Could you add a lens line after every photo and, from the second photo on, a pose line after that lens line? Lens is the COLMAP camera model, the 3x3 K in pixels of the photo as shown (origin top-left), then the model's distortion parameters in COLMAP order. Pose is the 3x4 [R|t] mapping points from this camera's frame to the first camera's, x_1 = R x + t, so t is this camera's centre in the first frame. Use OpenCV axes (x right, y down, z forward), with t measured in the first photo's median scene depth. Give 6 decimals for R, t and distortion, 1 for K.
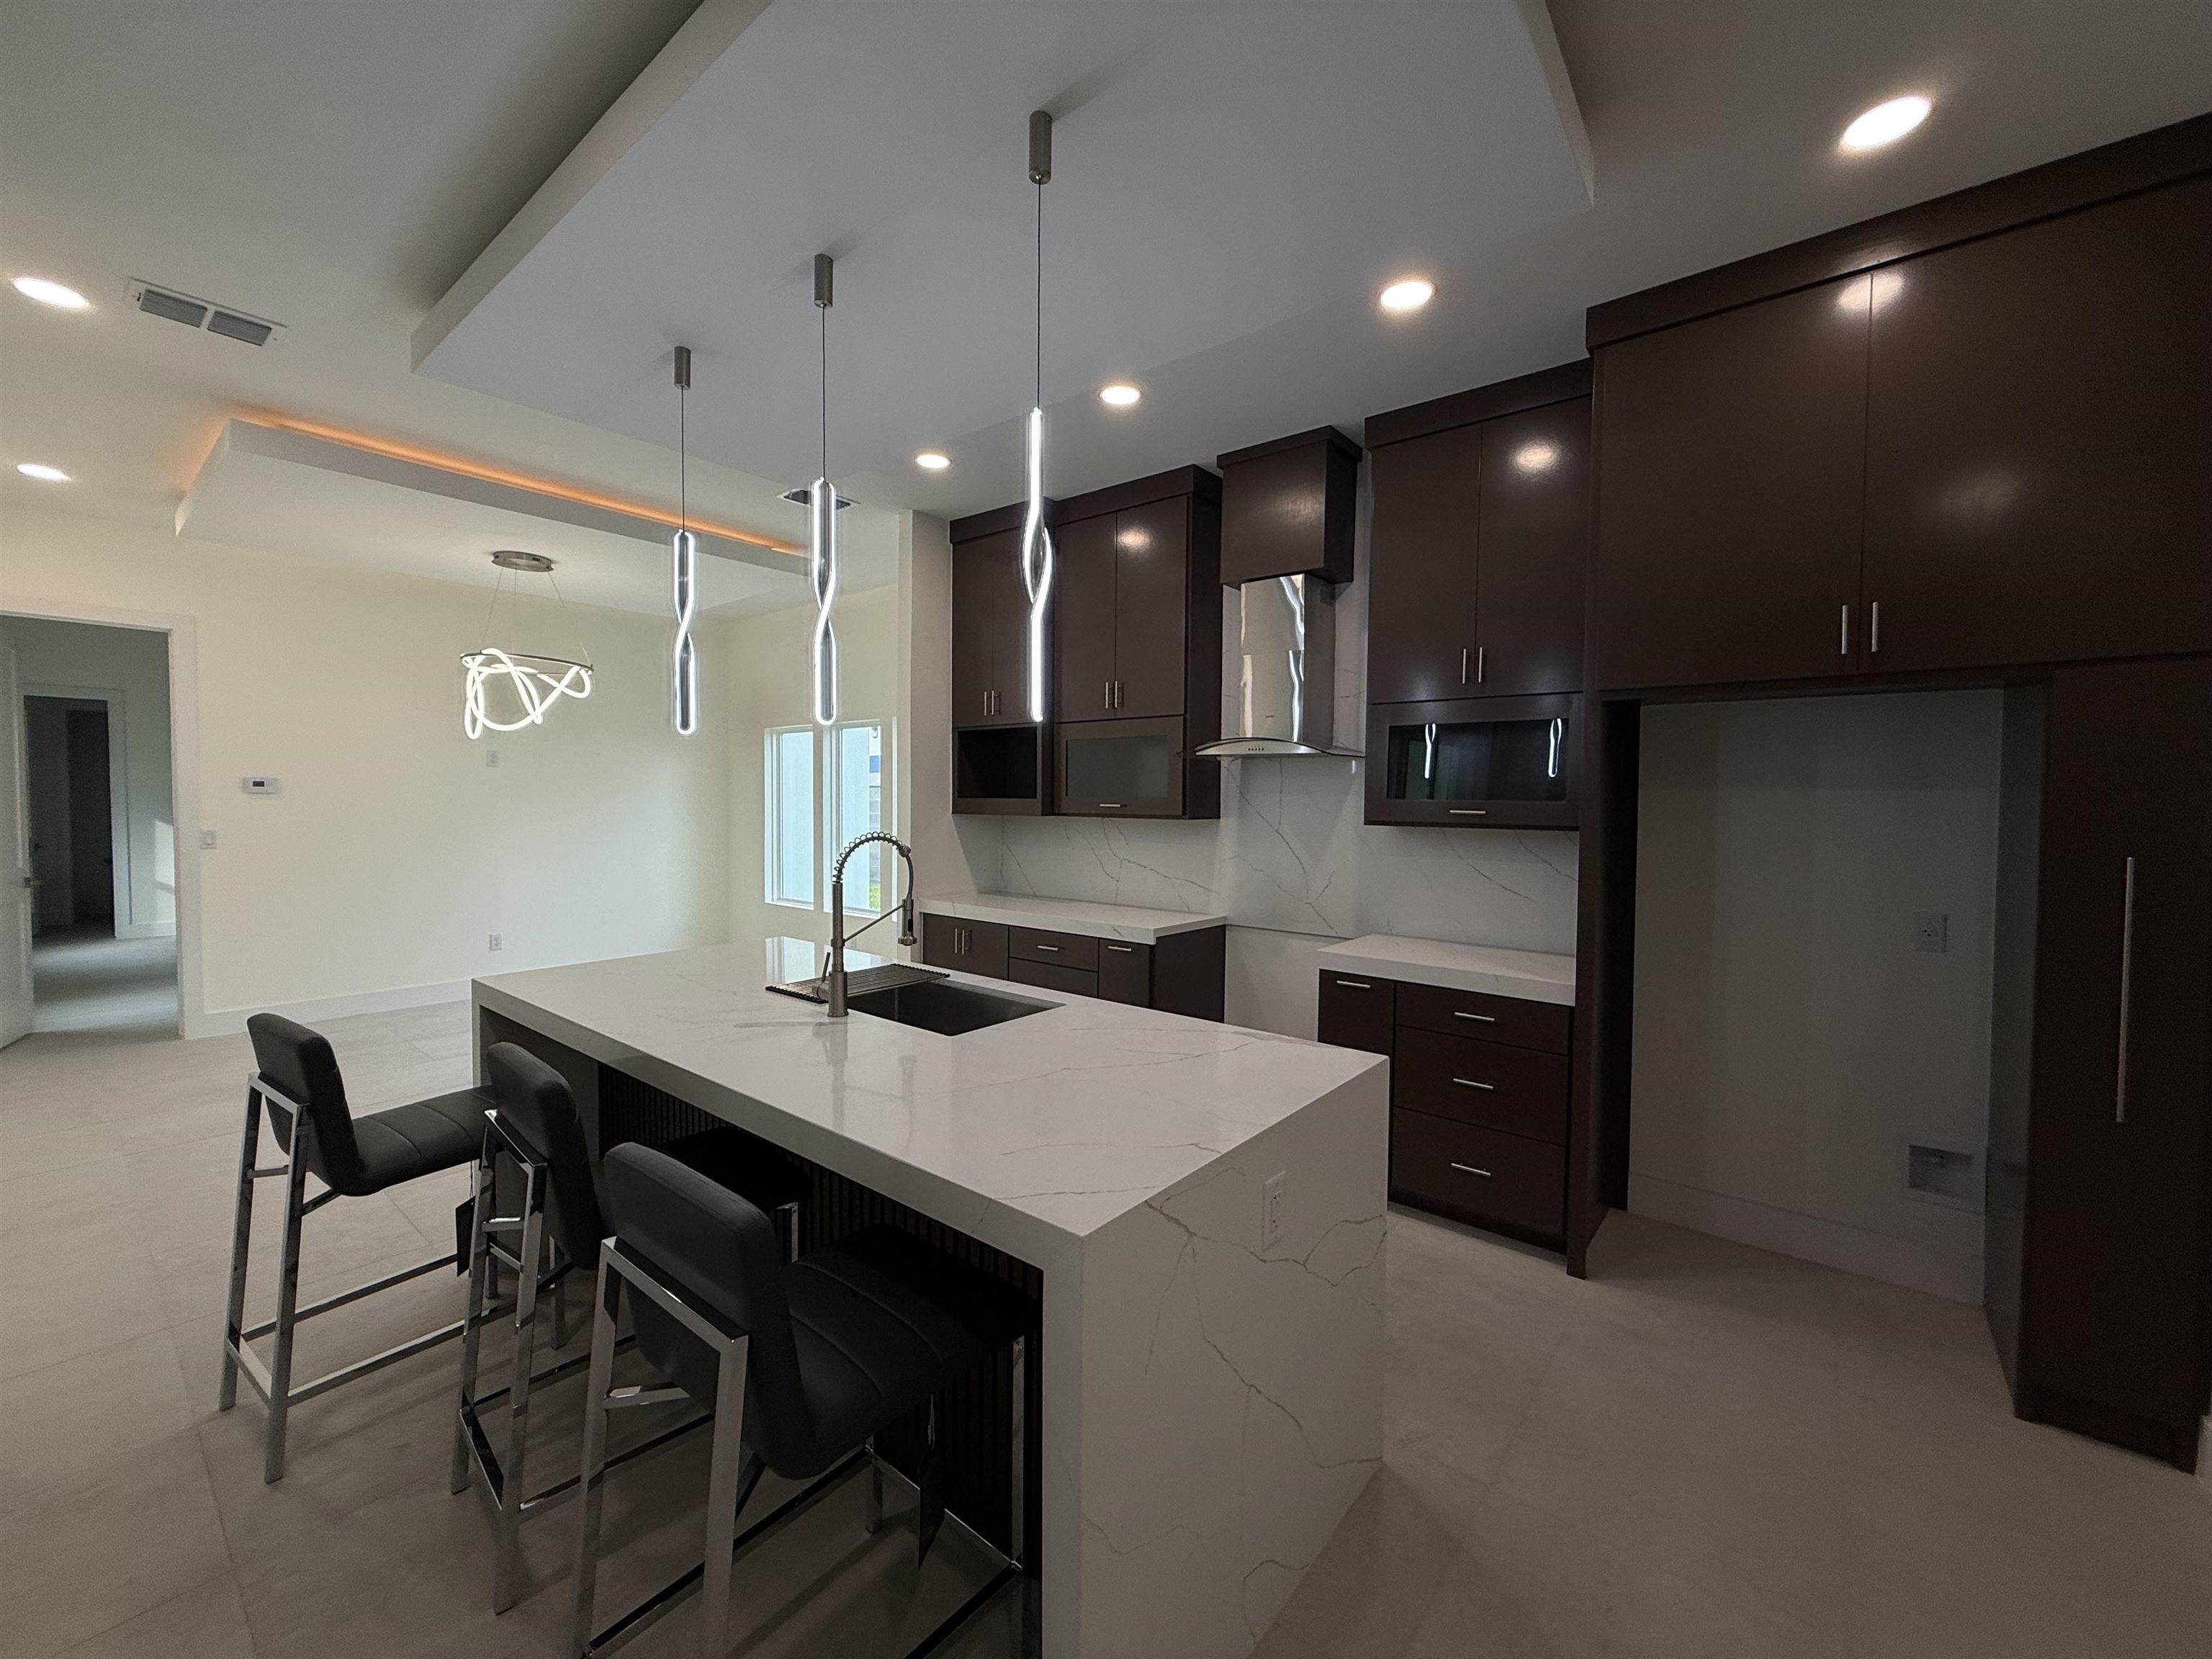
lens RADIAL K [[890.6, 0, 1095.0], [0, 890.6, 830.4], [0, 0, 1]] dist [0.000605, 0.000132]
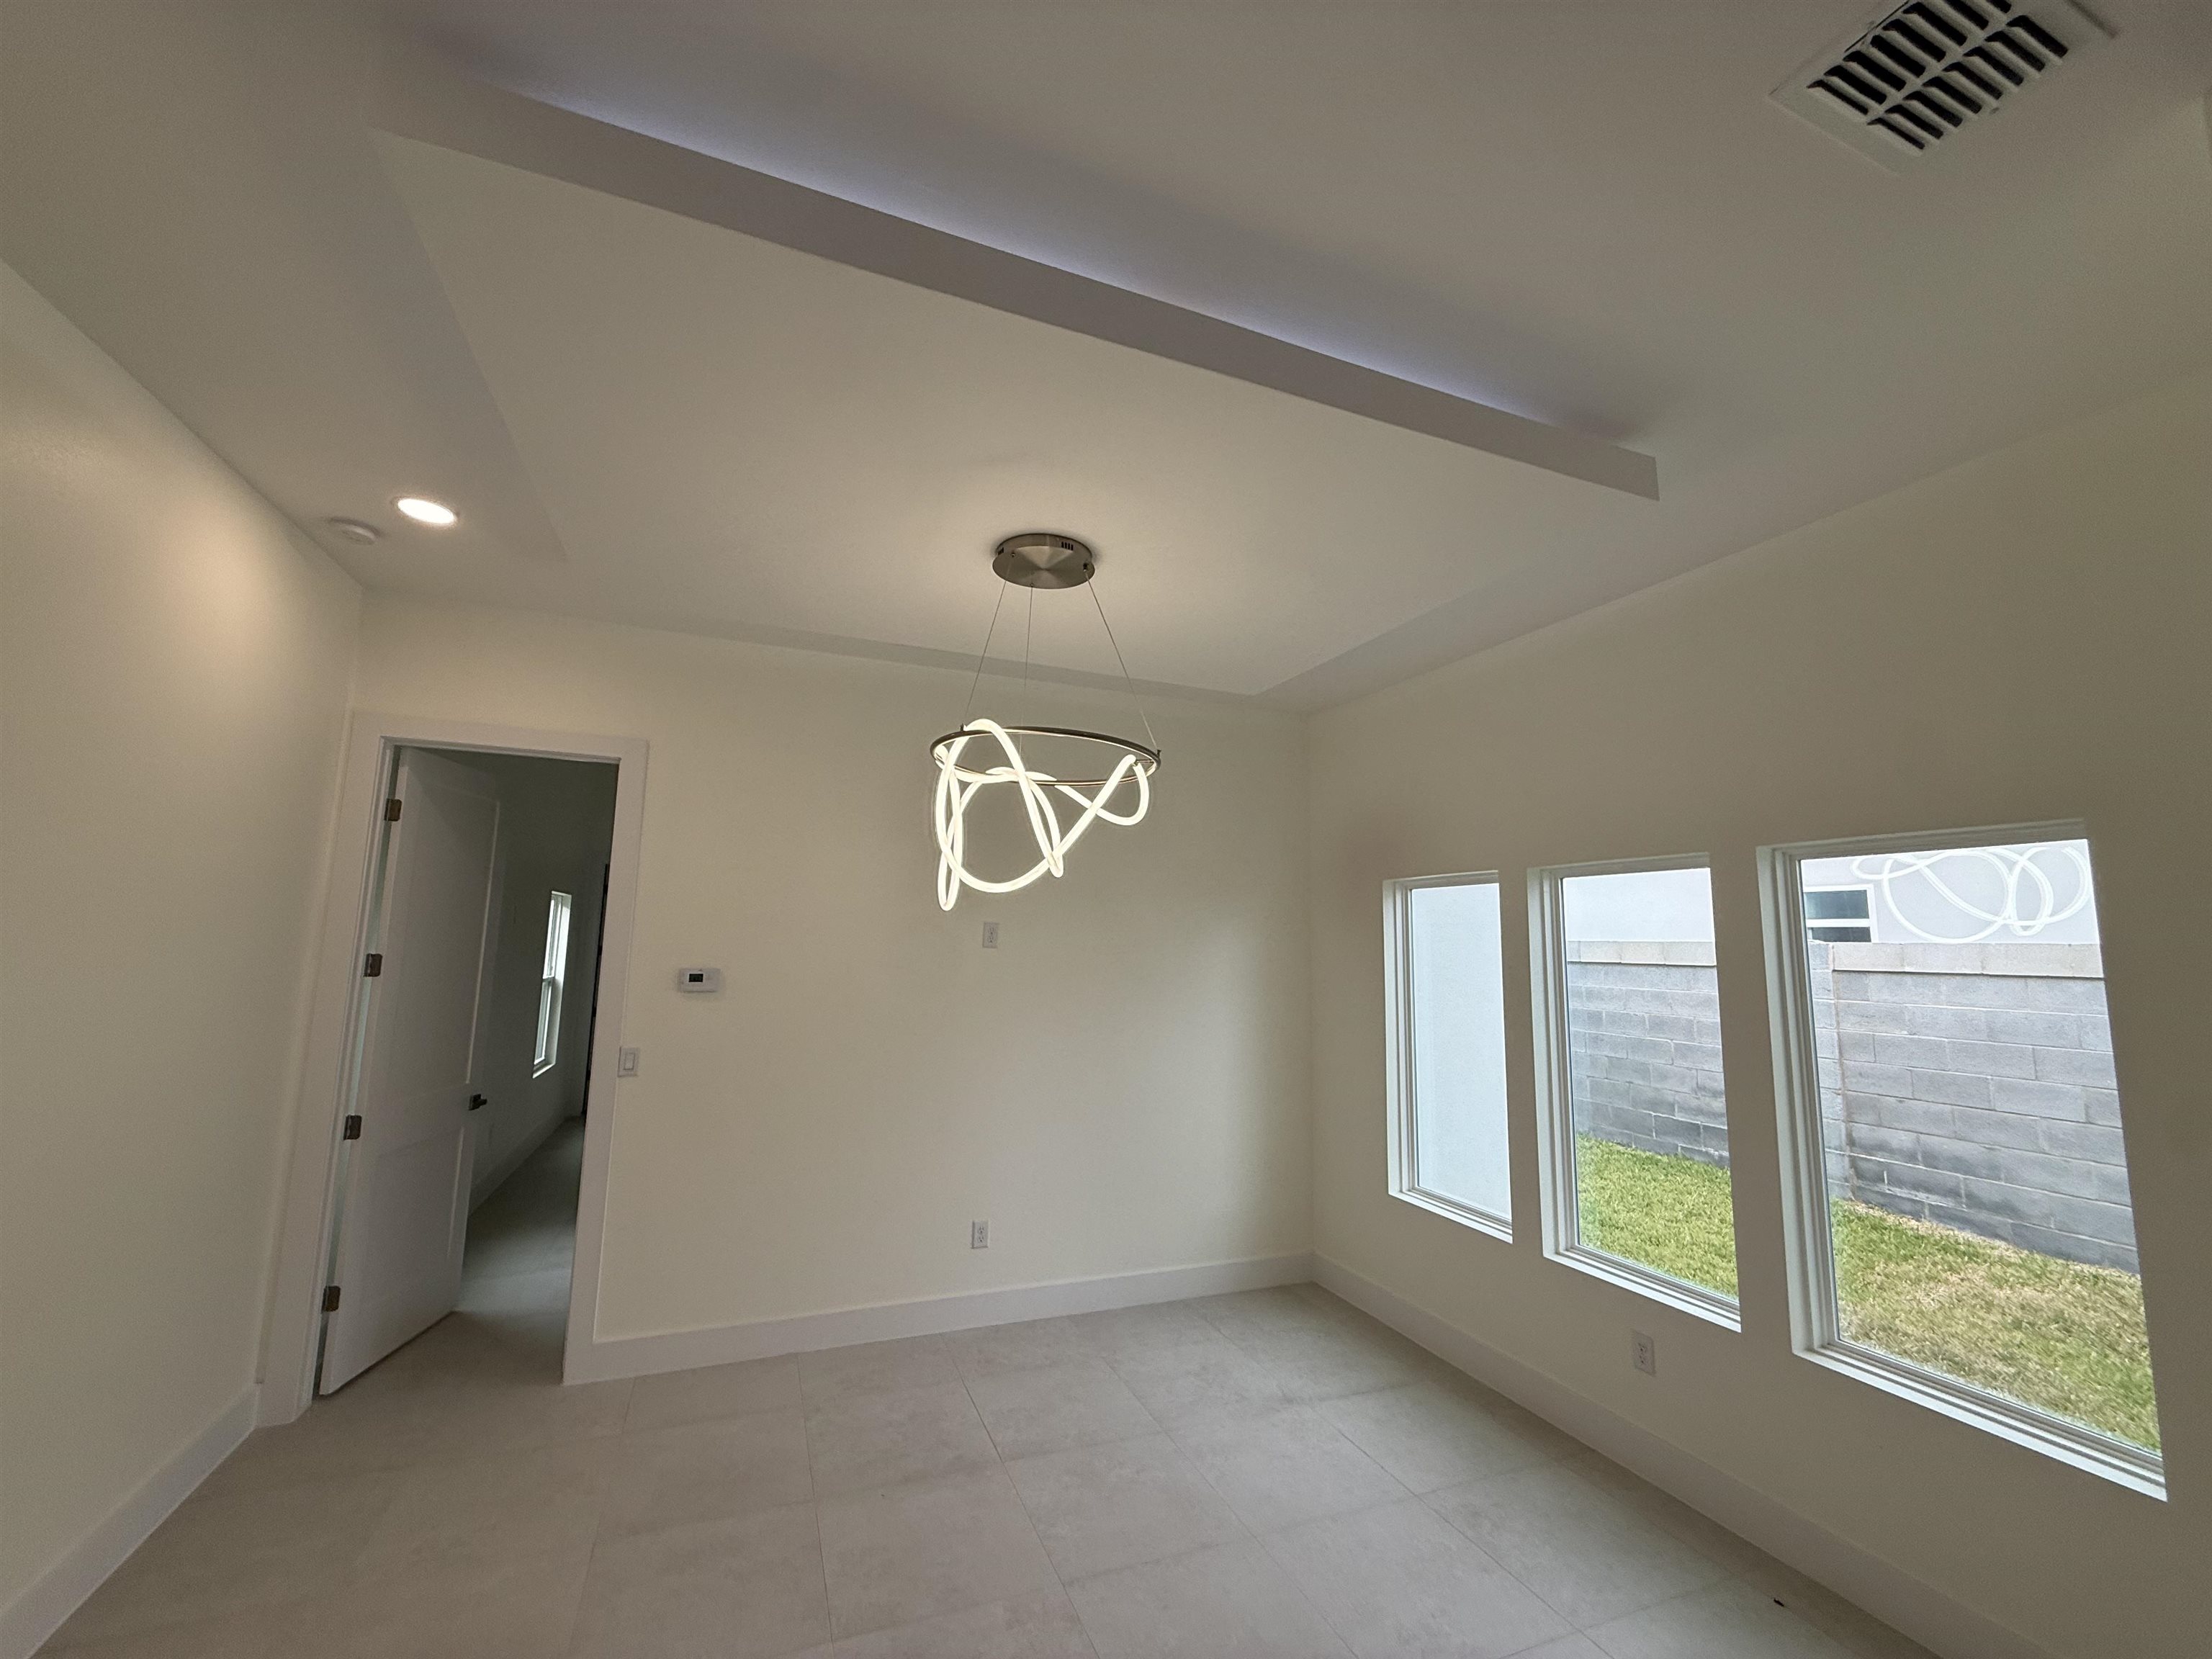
lens RADIAL K [[890.6, 0, 1107.8], [0, 890.6, 834.1], [0, 0, 1]] dist [0.000605, 0.000132]
pose [[0.883467, -0.049073, -0.465916, -0.362980], [-0.029772, 0.986608, -0.160369, -0.064282], [0.467546, 0.155552, 0.870175, 0.571447]]
